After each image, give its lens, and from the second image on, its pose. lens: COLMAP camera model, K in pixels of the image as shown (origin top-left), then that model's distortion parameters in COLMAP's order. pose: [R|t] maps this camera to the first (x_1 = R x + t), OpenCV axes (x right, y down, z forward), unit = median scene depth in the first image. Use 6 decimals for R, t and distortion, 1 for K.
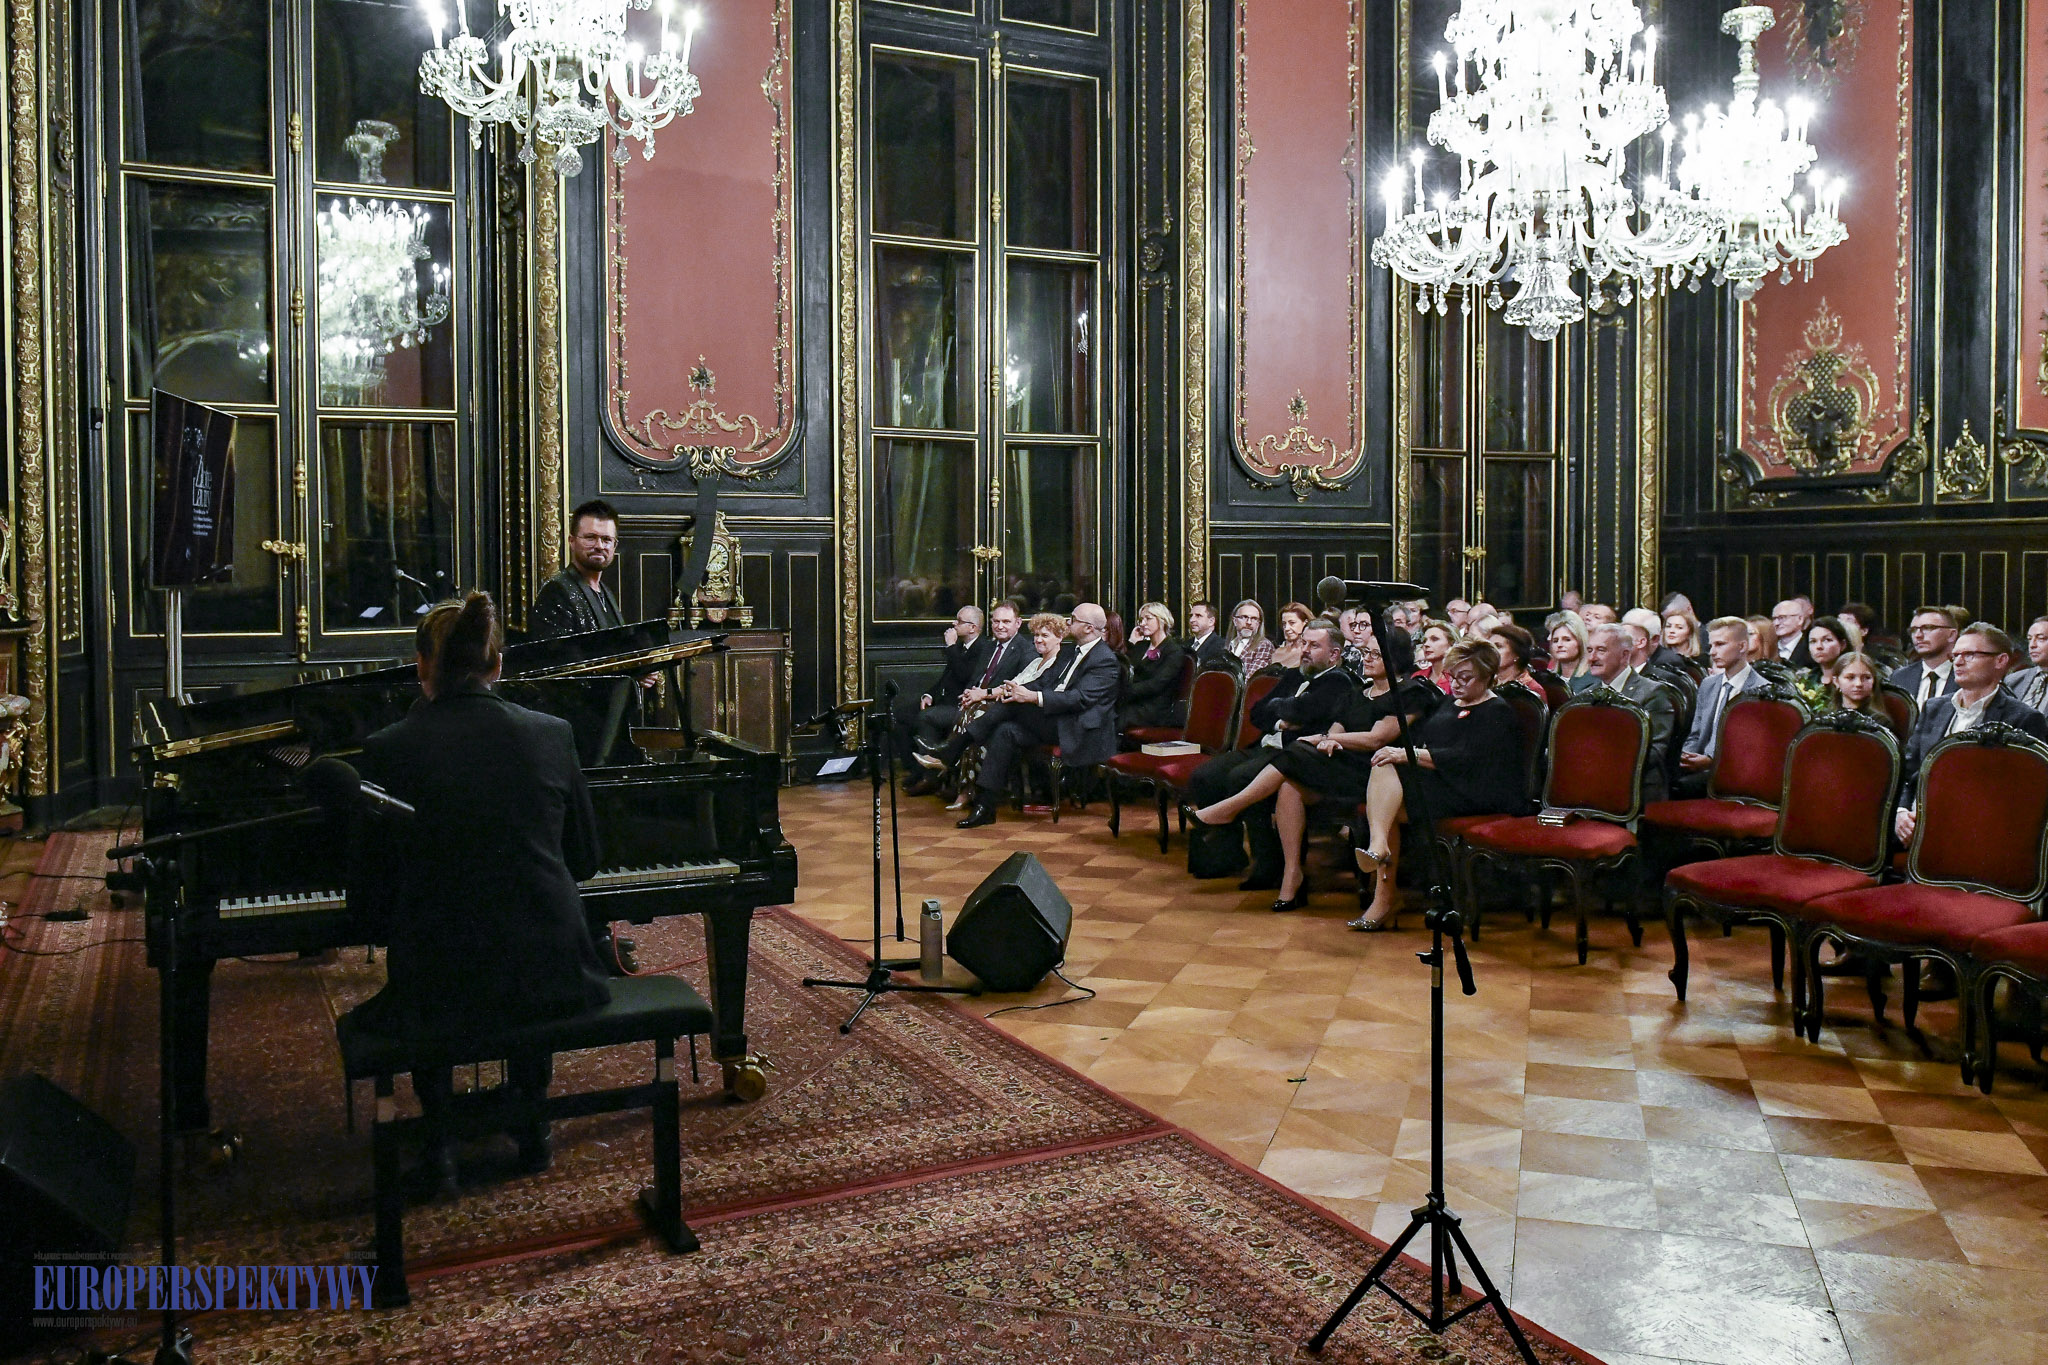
lens RADIAL K [[1639.8, 0, 1053.5], [0, 1639.8, 608.0], [0, 0, 1]] dist [-0.005890, -0.005845]
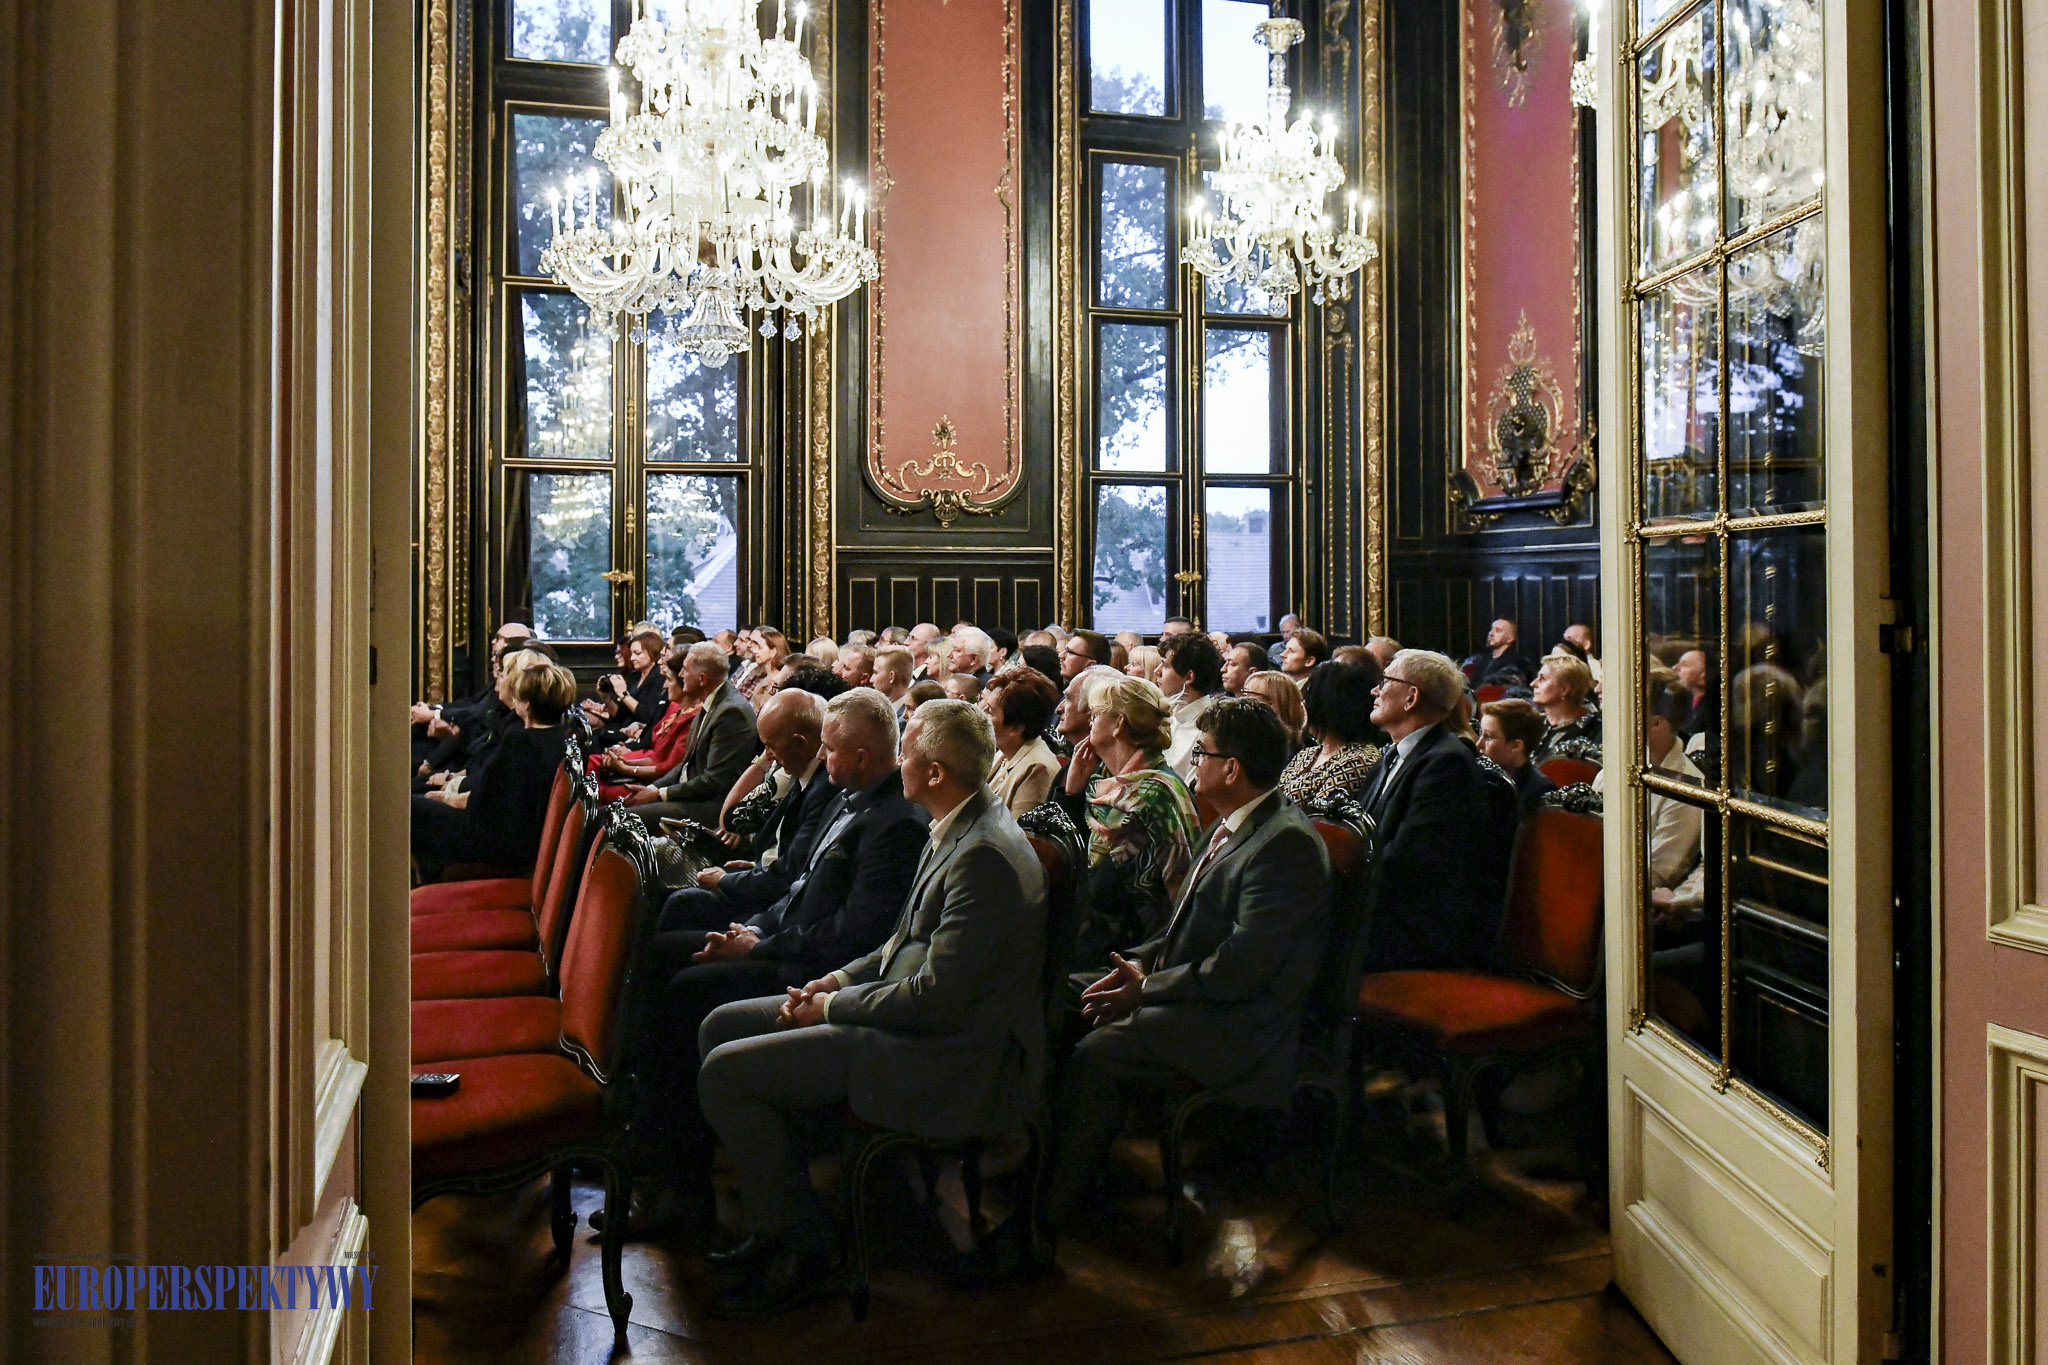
lens RADIAL K [[1642.9, 0, 1028.3], [0, 1642.9, 555.9], [0, 0, 1]] dist [-0.001435, -0.002052]
pose [[0.985230, -0.001883, -0.171224, 0.378648], [-0.006068, 0.998928, -0.045902, -0.000877], [0.171127, 0.046263, 0.984162, 0.018609]]
